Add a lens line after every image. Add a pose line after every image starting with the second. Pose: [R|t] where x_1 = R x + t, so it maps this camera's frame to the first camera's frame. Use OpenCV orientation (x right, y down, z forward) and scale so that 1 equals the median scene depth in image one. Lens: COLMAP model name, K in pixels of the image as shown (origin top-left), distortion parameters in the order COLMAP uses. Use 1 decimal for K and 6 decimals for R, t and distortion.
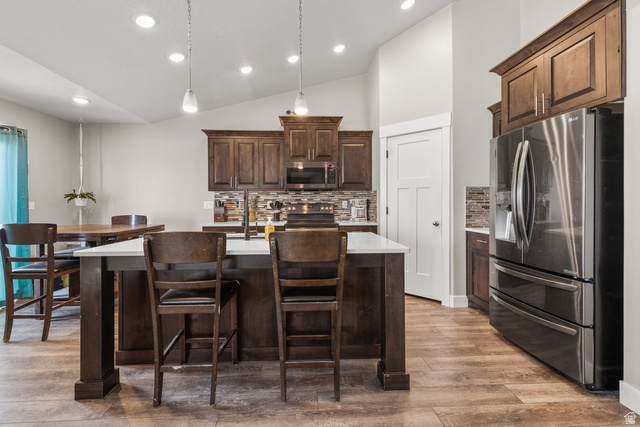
lens RADIAL K [[288.3, 0, 317.9], [0, 288.3, 208.4], [0, 0, 1]] dist [0.001249, -0.000344]
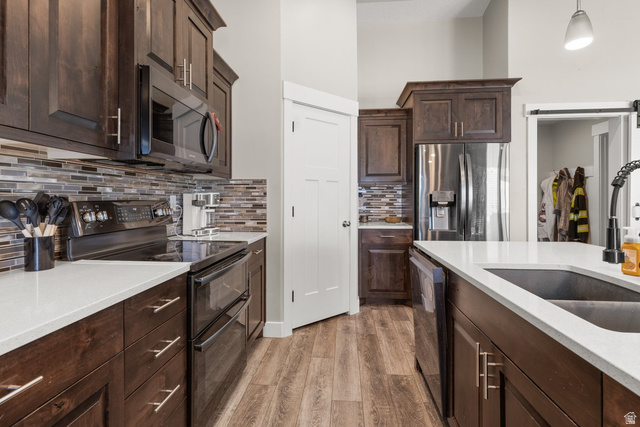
lens RADIAL K [[301.7, 0, 313.7], [0, 301.7, 202.6], [0, 0, 1]] dist [0.005384, 0.000248]
pose [[0.147531, -0.005094, 0.989044, -0.403510], [0.017722, 0.999840, 0.002506, -0.012368], [-0.988899, 0.017158, 0.147598, 0.776936]]
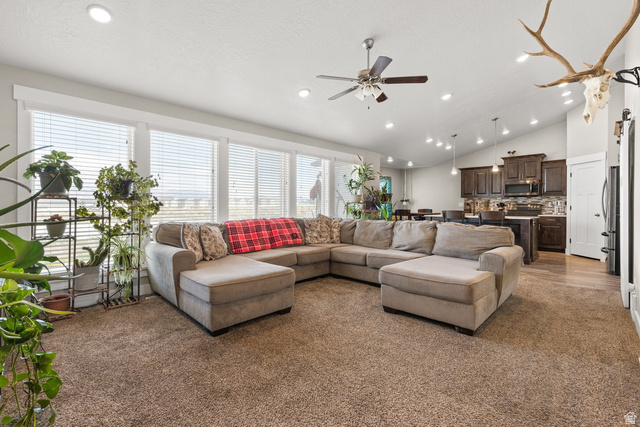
lens RADIAL K [[288.3, 0, 313.5], [0, 288.3, 209.9], [0, 0, 1]] dist [0.001249, -0.000344]
pose [[0.664441, 0.014399, -0.747202, 0.461880], [-0.017060, 0.999846, 0.004097, 0.035480], [0.747146, 0.010025, 0.664585, -1.159235]]
